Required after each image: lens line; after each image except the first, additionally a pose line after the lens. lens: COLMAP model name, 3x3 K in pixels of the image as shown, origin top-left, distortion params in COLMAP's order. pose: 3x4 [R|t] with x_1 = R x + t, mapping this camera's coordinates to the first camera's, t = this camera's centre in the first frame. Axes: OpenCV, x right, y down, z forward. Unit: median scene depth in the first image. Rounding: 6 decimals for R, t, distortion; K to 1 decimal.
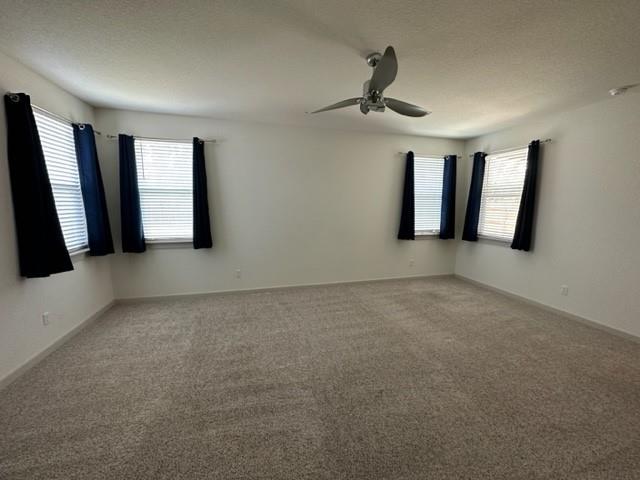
lens RADIAL K [[260.7, 0, 320.3], [0, 260.7, 240.8], [0, 0, 1]] dist [0.000521, -0.000225]
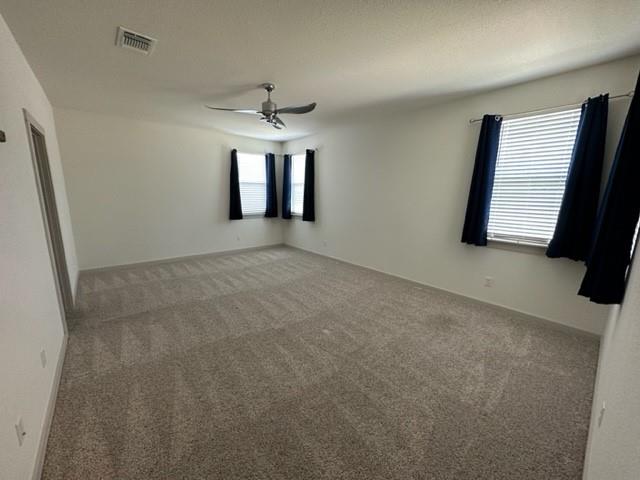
lens RADIAL K [[260.7, 0, 321.0], [0, 260.7, 242.3], [0, 0, 1]] dist [0.000521, -0.000225]
pose [[0.444908, 0.171093, -0.879081, 1.015174], [-0.144338, 0.982448, 0.118161, -0.044064], [0.883868, 0.074314, 0.461794, 0.383485]]
